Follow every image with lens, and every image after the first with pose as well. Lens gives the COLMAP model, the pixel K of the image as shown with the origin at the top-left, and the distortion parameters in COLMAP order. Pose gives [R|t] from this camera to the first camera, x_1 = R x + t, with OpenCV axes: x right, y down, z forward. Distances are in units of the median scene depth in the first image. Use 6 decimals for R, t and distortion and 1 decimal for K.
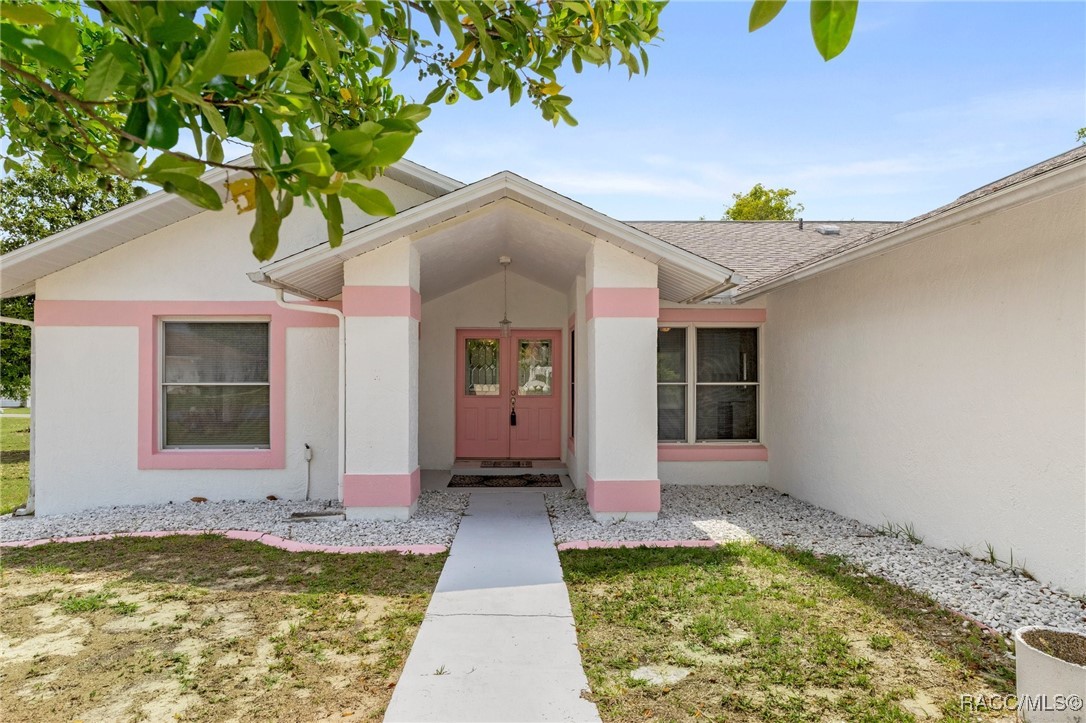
lens RADIAL K [[645.6, 0, 543.0], [0, 645.6, 361.5], [0, 0, 1]] dist [0.027933, 0.000111]
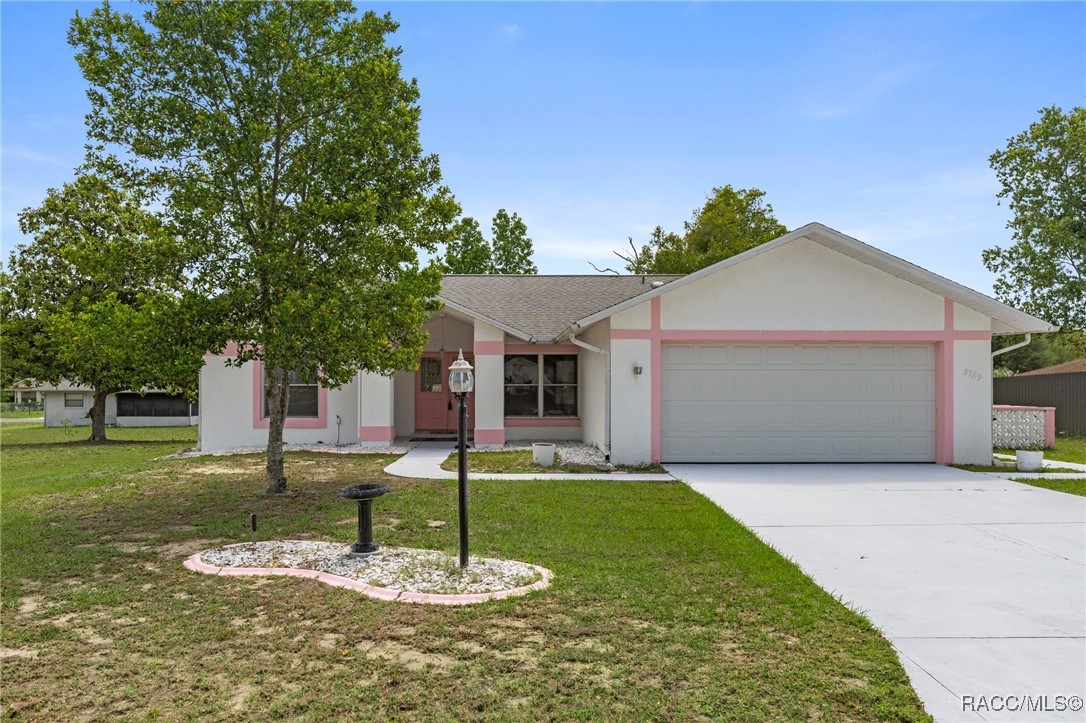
lens RADIAL K [[812.8, 0, 543.0], [0, 812.8, 361.5], [0, 0, 1]] dist [-0.013466, -0.000516]
pose [[0.999998, -0.000802, 0.002032, 0.251865], [0.000791, 0.999986, 0.005265, -0.048493], [-0.002036, -0.005263, 0.999984, -1.447874]]
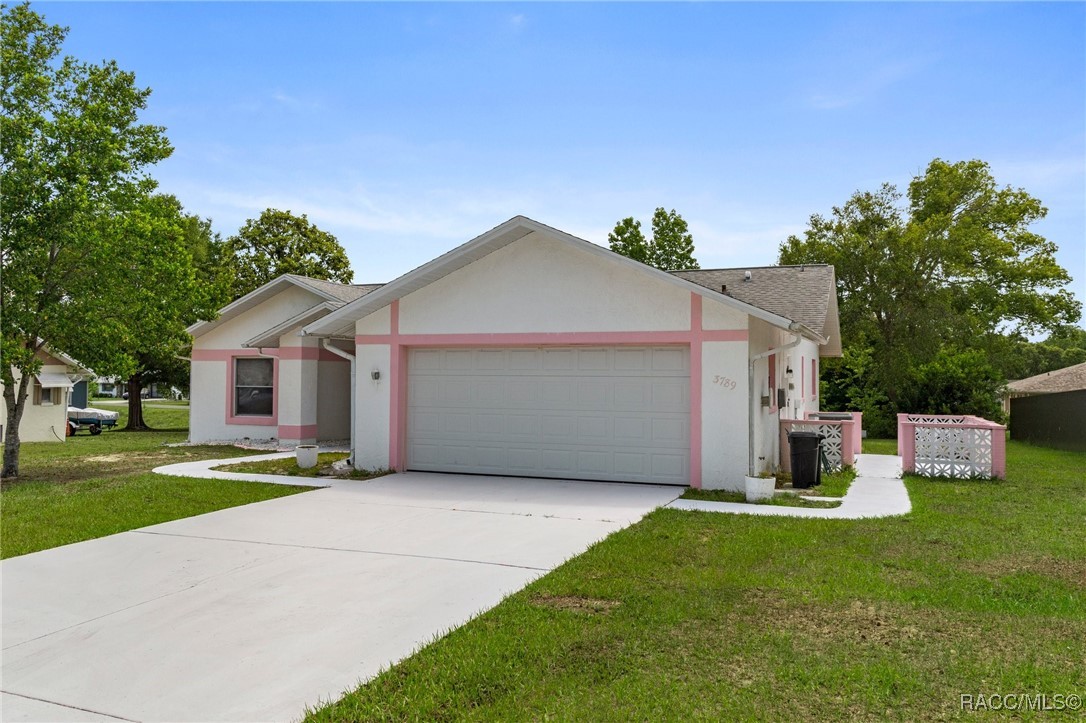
lens RADIAL K [[812.8, 0, 543.0], [0, 812.8, 361.5], [0, 0, 1]] dist [-0.013466, -0.000516]
pose [[0.925179, -0.003846, -0.379512, 1.457389], [0.005731, 0.999976, 0.003838, -0.055612], [0.379489, -0.005726, 0.925179, -1.175496]]
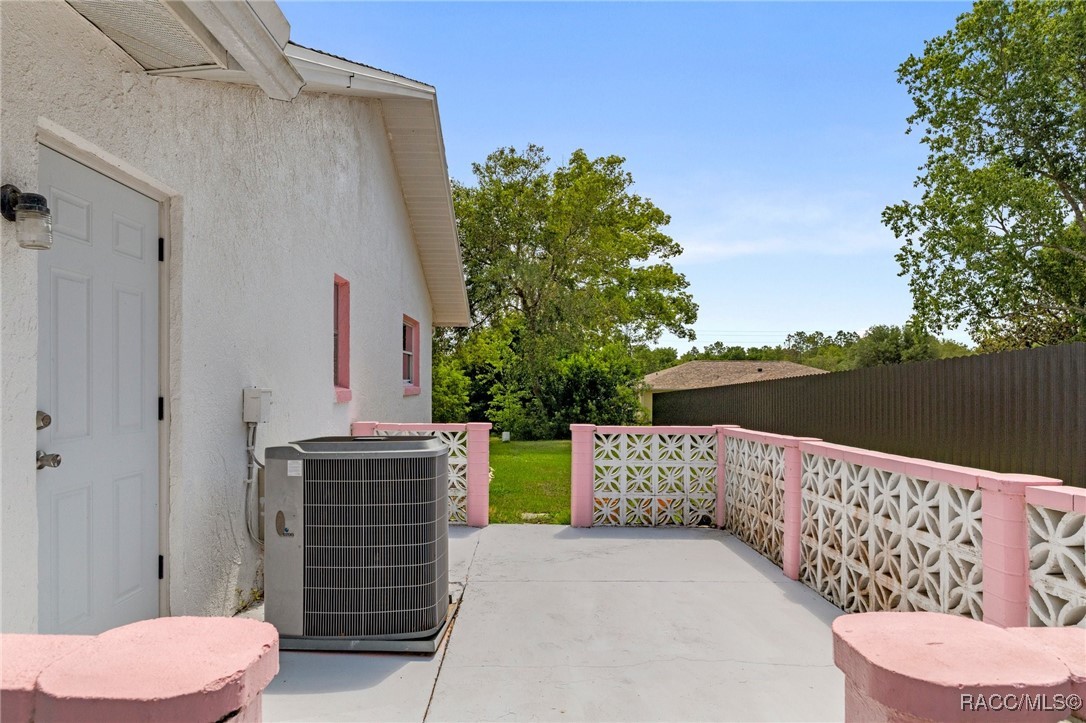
lens RADIAL K [[645.6, 0, 543.0], [0, 645.6, 361.5], [0, 0, 1]] dist [0.027933, 0.000111]
pose [[0.999369, 0.002980, 0.035392, 1.460771], [-0.002683, 0.999961, -0.008453, 0.061858], [-0.035415, 0.008353, 0.999338, 0.930447]]
